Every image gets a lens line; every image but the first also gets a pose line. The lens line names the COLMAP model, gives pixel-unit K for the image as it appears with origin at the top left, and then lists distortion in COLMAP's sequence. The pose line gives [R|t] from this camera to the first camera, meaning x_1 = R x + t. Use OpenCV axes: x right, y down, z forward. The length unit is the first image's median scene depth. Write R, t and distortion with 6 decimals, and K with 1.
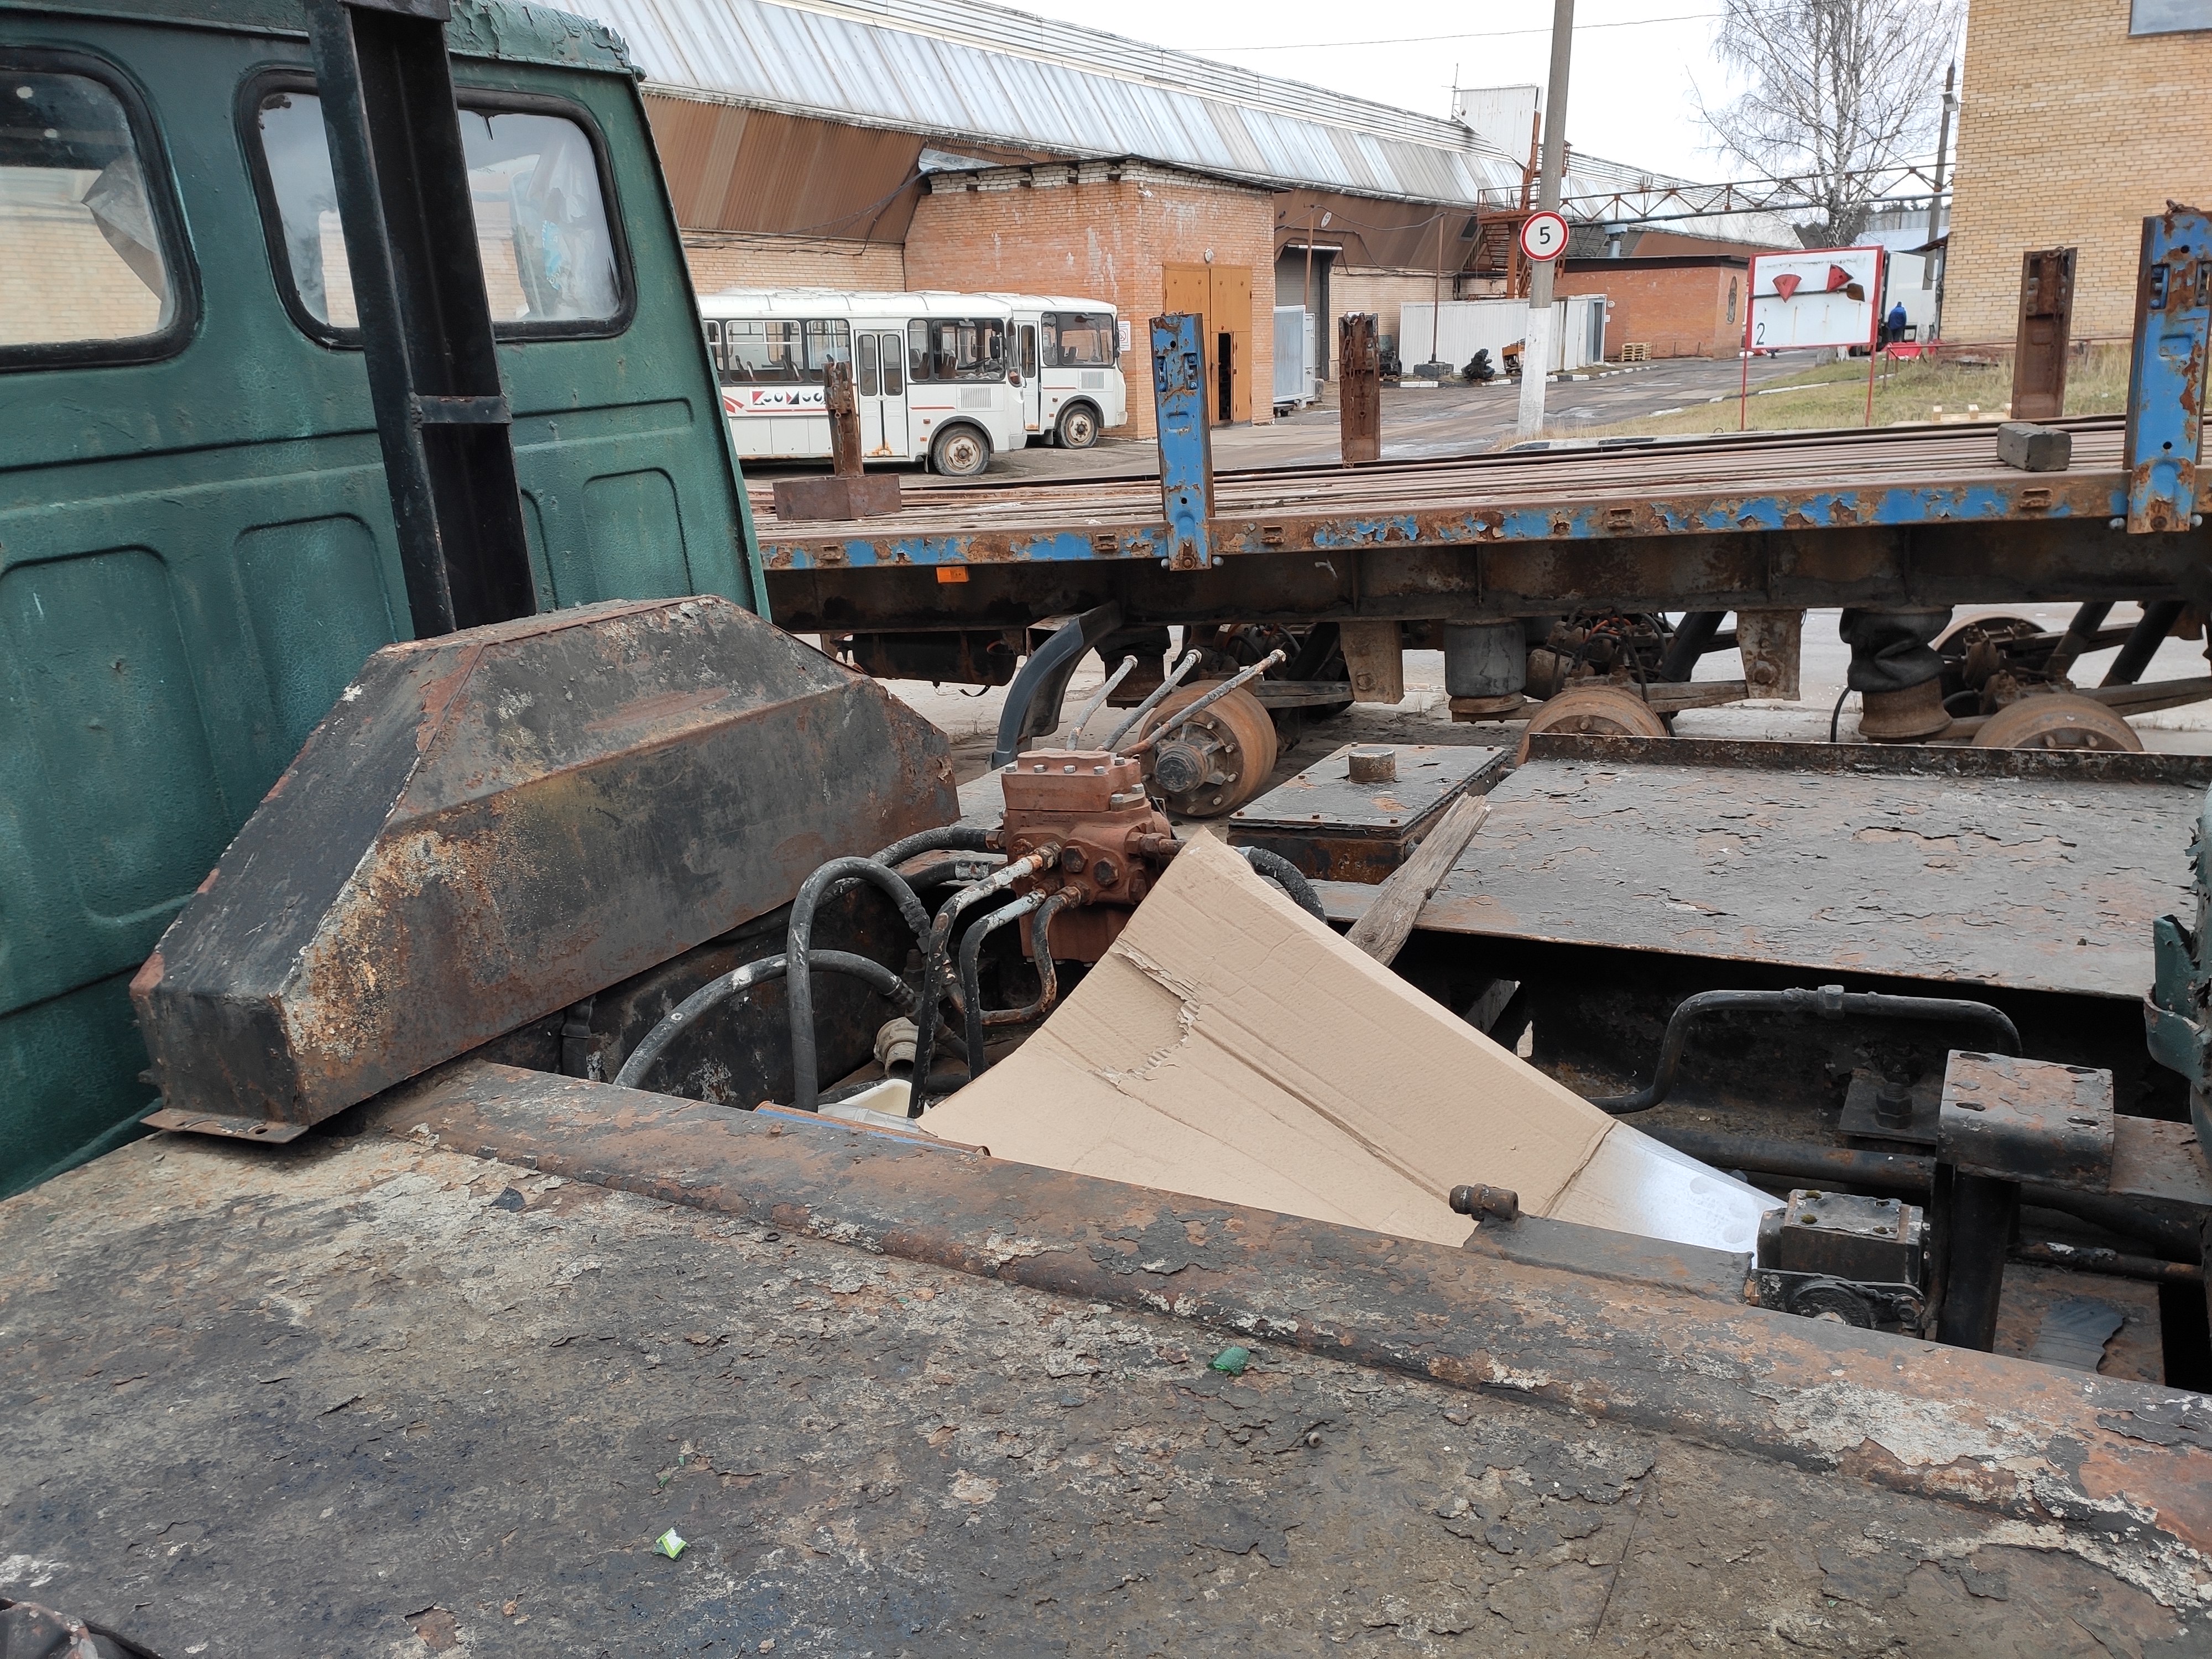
lens RADIAL K [[1649.9, 0, 1108.4], [0, 1649.9, 840.8], [0, 0, 1]] dist [0.085597, -0.106433]
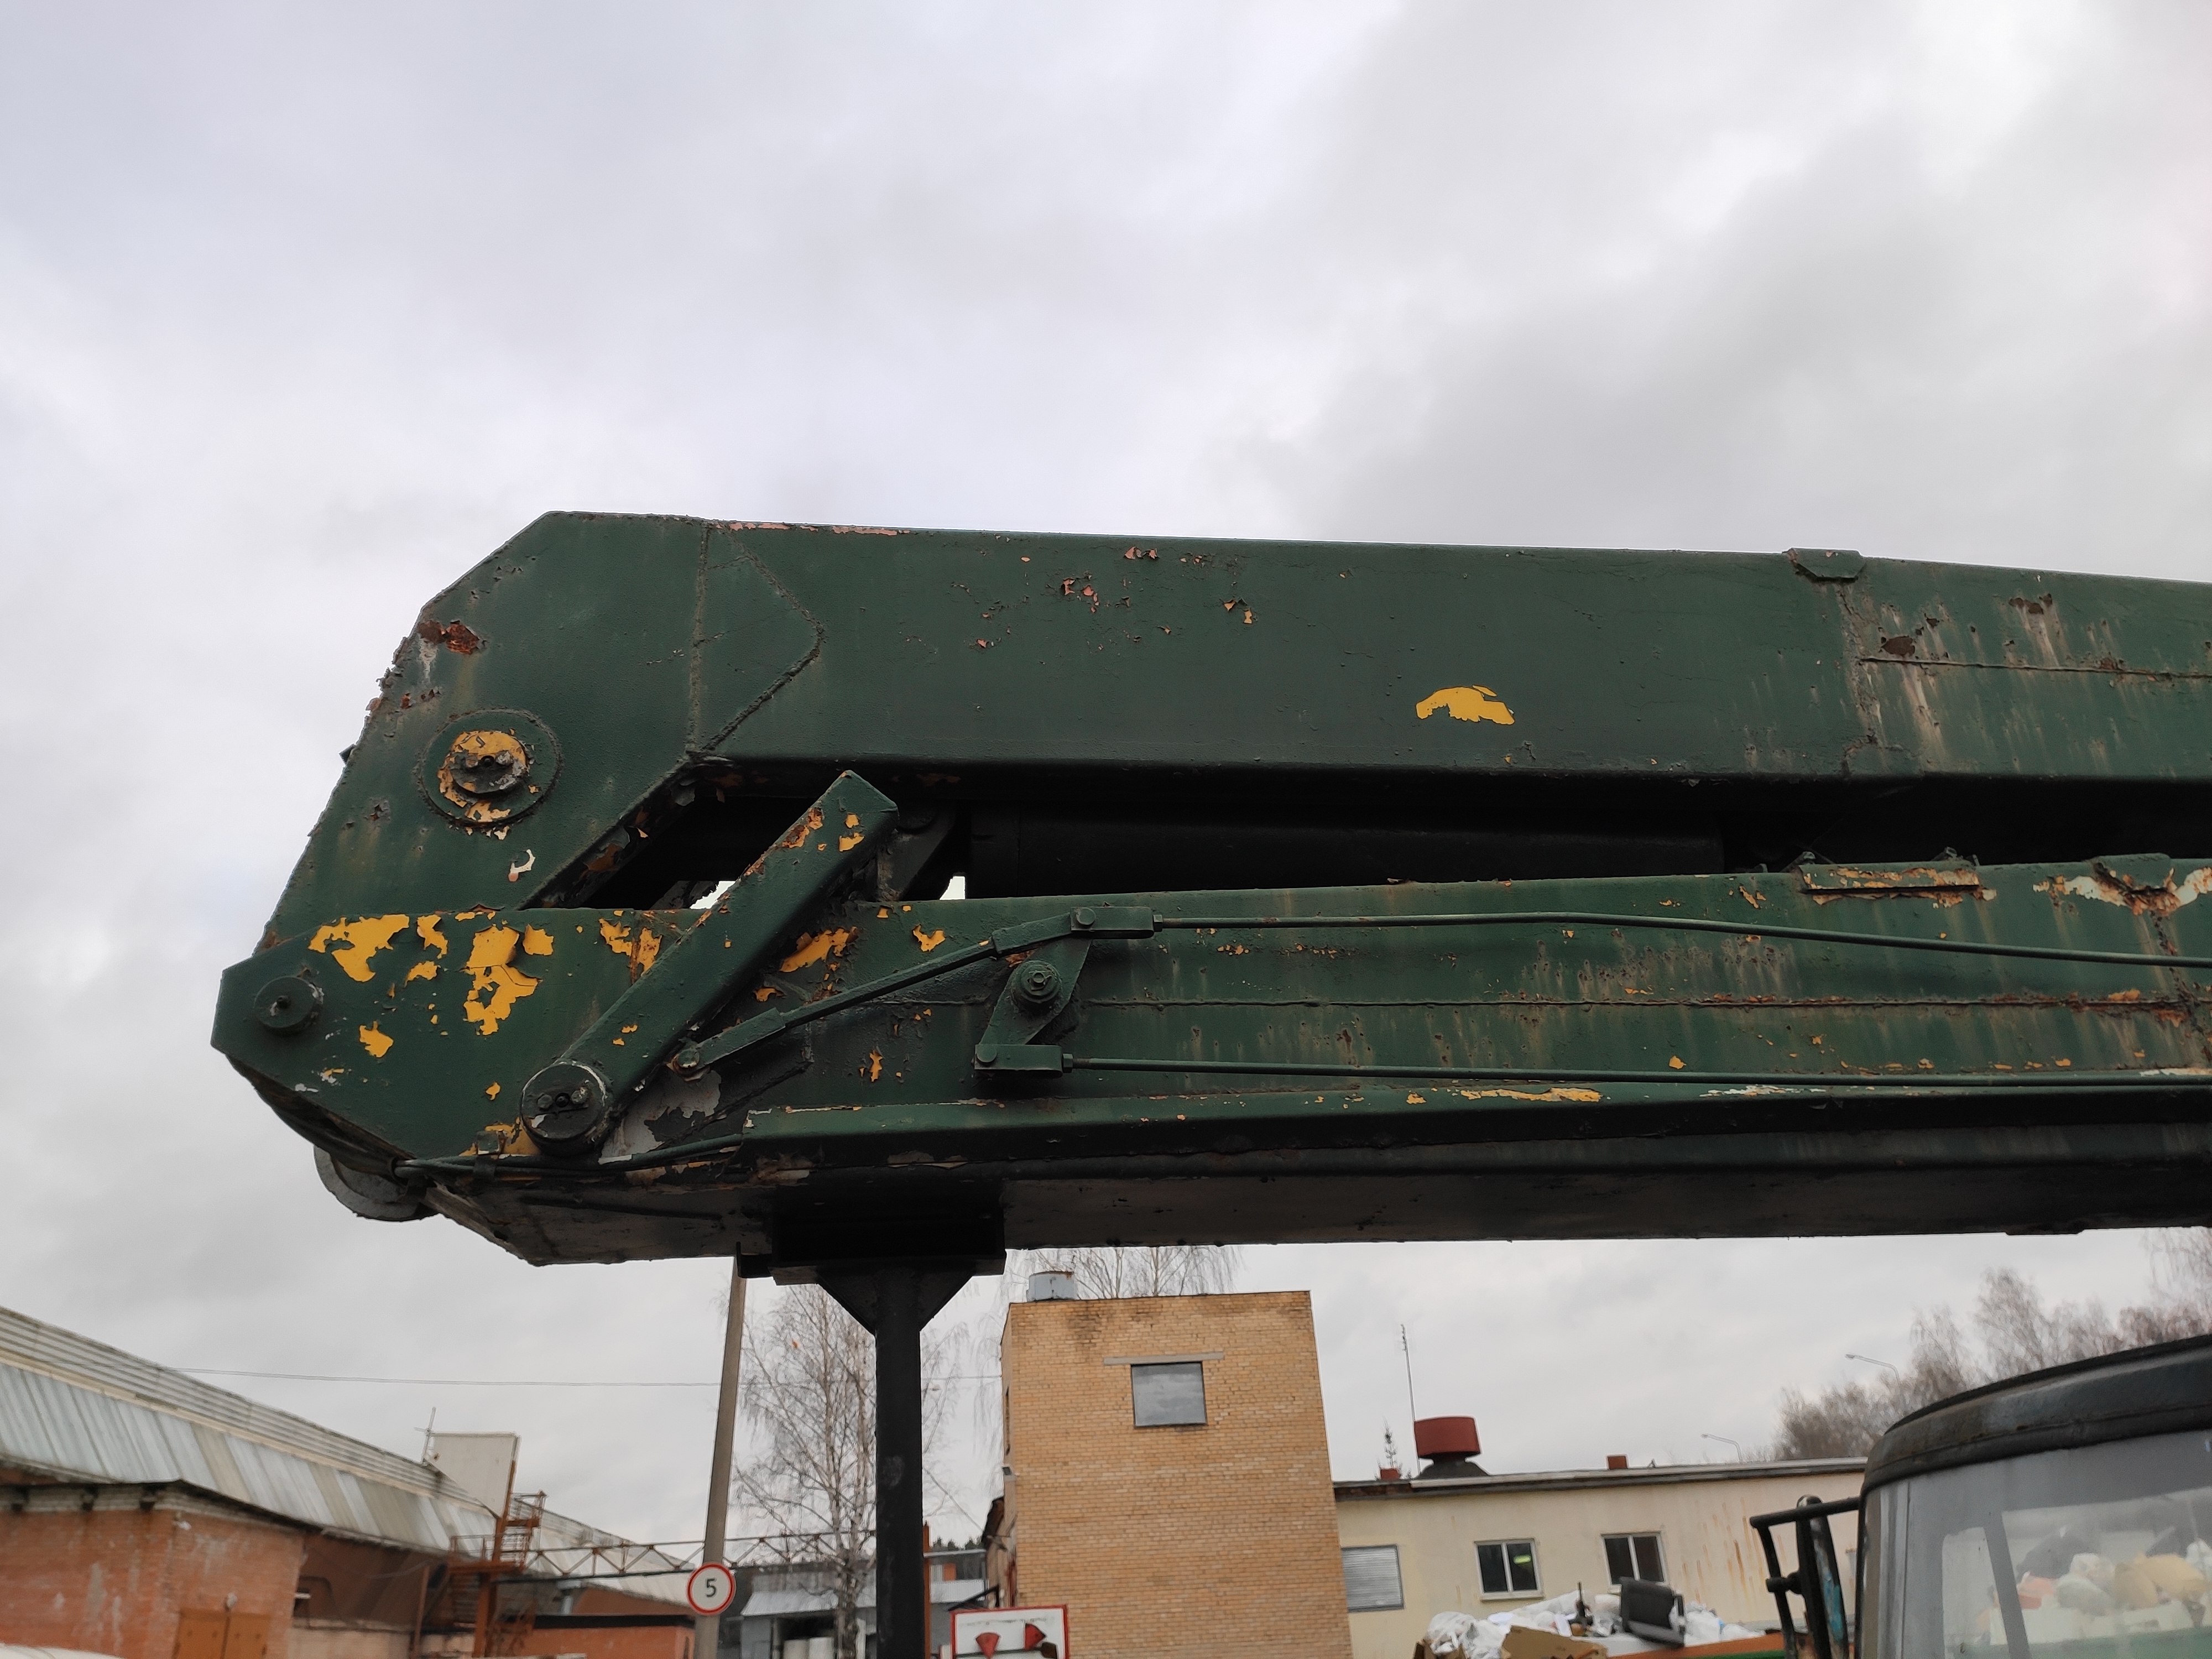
lens RADIAL K [[1649.9, 0, 1102.6], [0, 1649.9, 835.6], [0, 0, 1]] dist [0.085597, -0.106433]
pose [[0.813829, 0.255772, 0.521788, -0.156800], [0.180319, 0.742448, -0.645179, -0.017012], [-0.552420, 0.619154, 0.558105, 0.057071]]
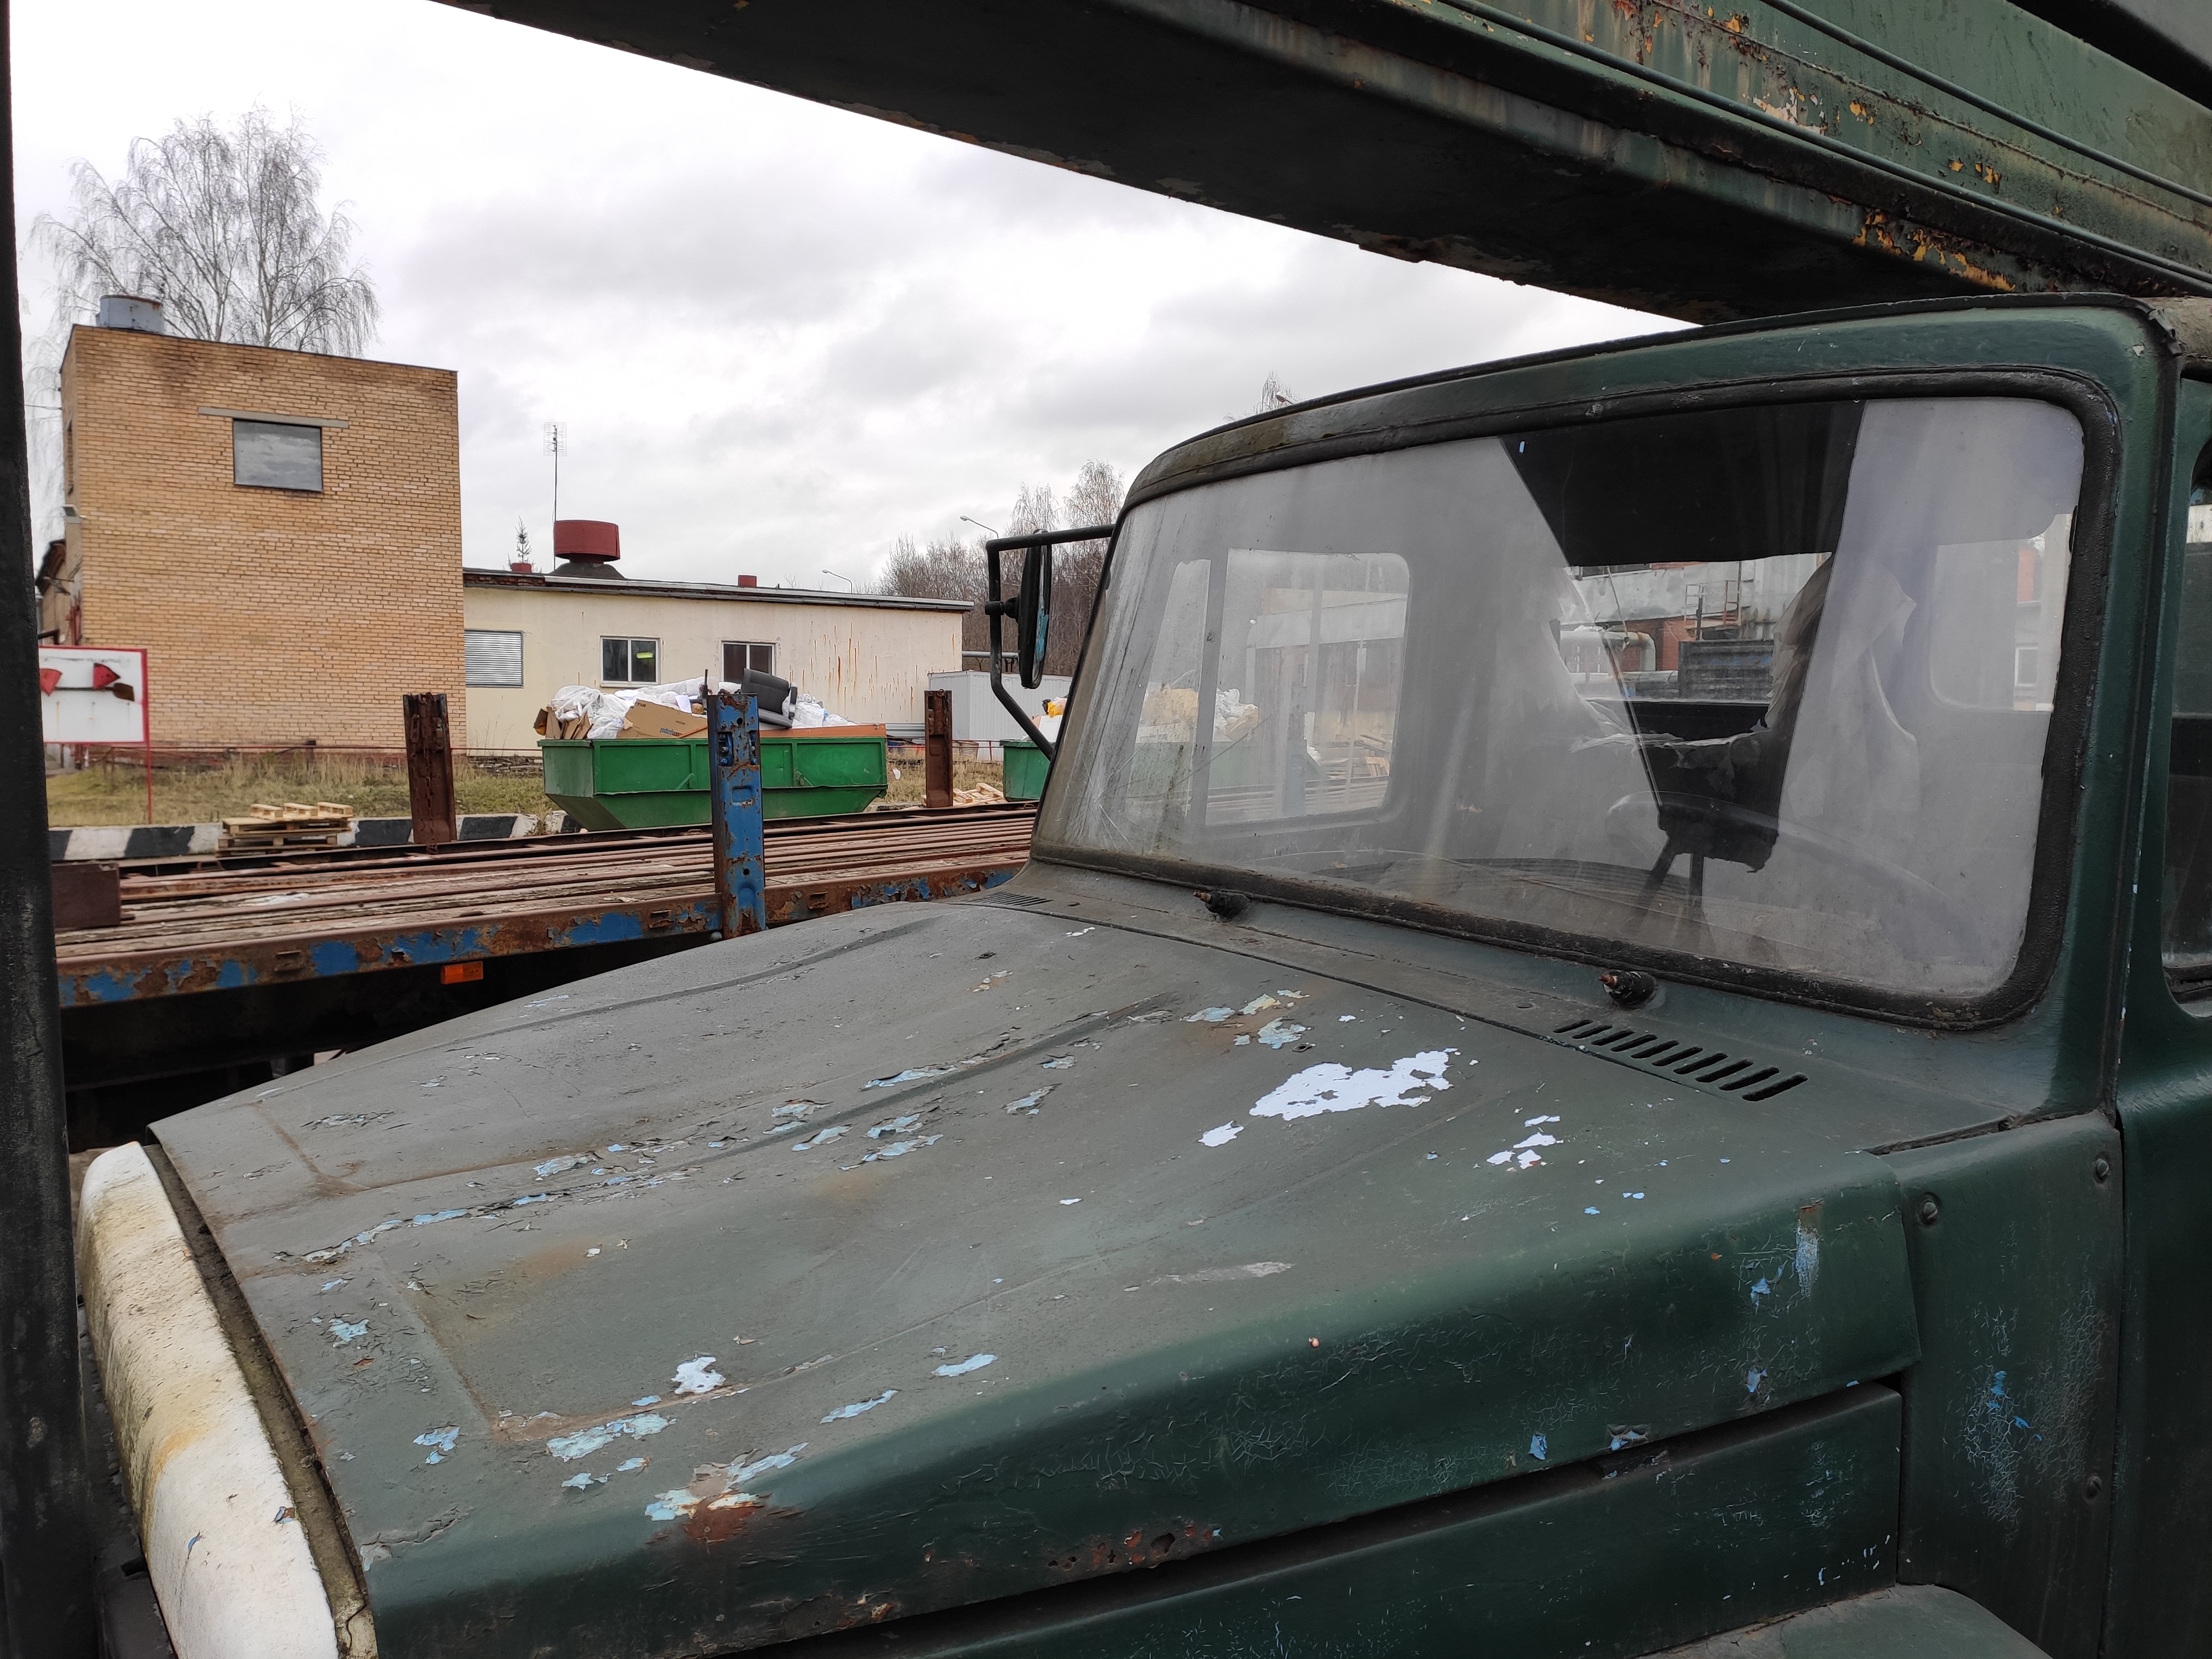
lens RADIAL K [[1649.9, 0, 1103.4], [0, 1649.9, 838.9], [0, 0, 1]] dist [0.085597, -0.106433]
pose [[0.432136, -0.009752, 0.901756, -0.147722], [0.221332, 0.970504, -0.095570, -0.016073], [-0.874226, 0.240887, 0.421549, 0.076023]]
